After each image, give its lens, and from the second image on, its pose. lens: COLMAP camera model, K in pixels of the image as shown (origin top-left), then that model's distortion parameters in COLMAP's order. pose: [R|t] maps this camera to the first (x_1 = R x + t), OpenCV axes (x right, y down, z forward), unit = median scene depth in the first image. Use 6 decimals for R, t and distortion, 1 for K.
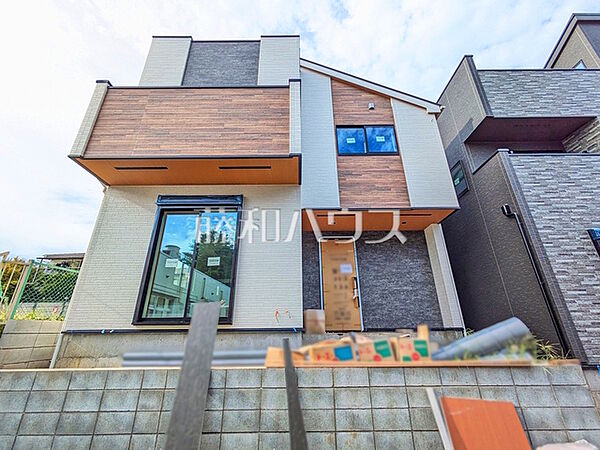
lens RADIAL K [[258.1, 0, 302.3], [0, 258.1, 223.2], [0, 0, 1]] dist [0.002439, 0.001061]
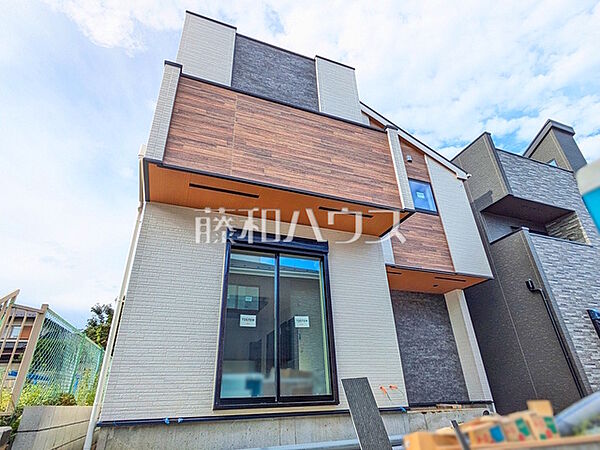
lens RADIAL K [[327.0, 0, 305.1], [0, 327.0, 226.9], [0, 0, 1]] dist [0.002105, 0.001259]
pose [[0.932938, 0.149597, 0.327487, -0.548488], [-0.115093, 0.985781, -0.122433, -0.013924], [-0.341146, 0.076531, 0.936890, 0.021987]]
